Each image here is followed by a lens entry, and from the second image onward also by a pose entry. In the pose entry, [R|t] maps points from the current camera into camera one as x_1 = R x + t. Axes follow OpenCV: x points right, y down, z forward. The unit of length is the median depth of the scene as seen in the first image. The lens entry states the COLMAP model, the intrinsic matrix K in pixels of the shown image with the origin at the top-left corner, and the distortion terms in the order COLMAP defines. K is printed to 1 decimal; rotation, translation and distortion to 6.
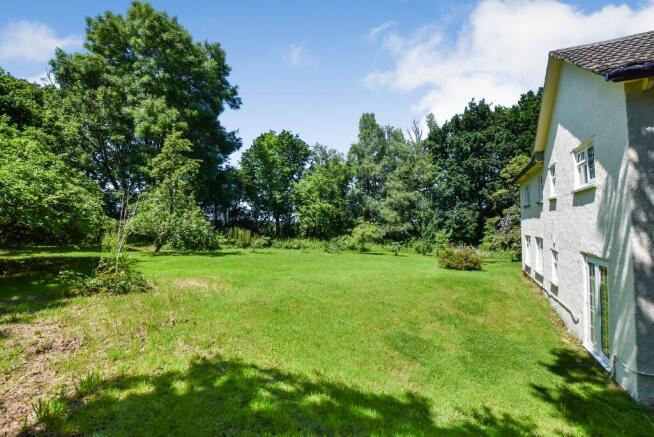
lens RADIAL K [[291.6, 0, 328.7], [0, 291.6, 218.2], [0, 0, 1]] dist [-0.030214, 0.005172]
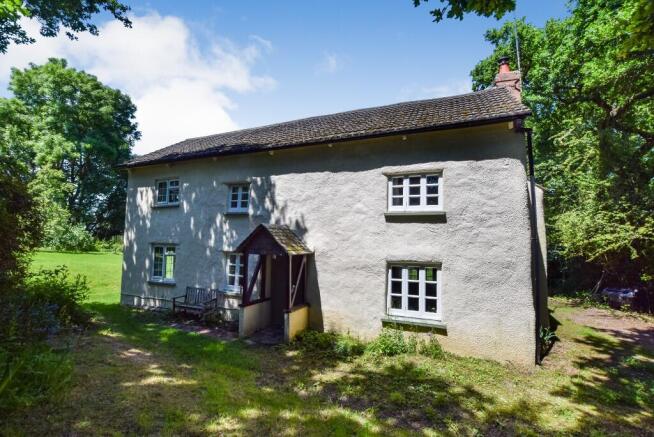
lens RADIAL K [[291.6, 0, 321.9], [0, 291.6, 228.6], [0, 0, 1]] dist [-0.030214, 0.005172]
pose [[0.998728, 0.038367, 0.032716, 0.786606], [-0.037452, 0.998902, -0.028142, 0.011957], [-0.033760, 0.026881, 0.999068, -0.449445]]
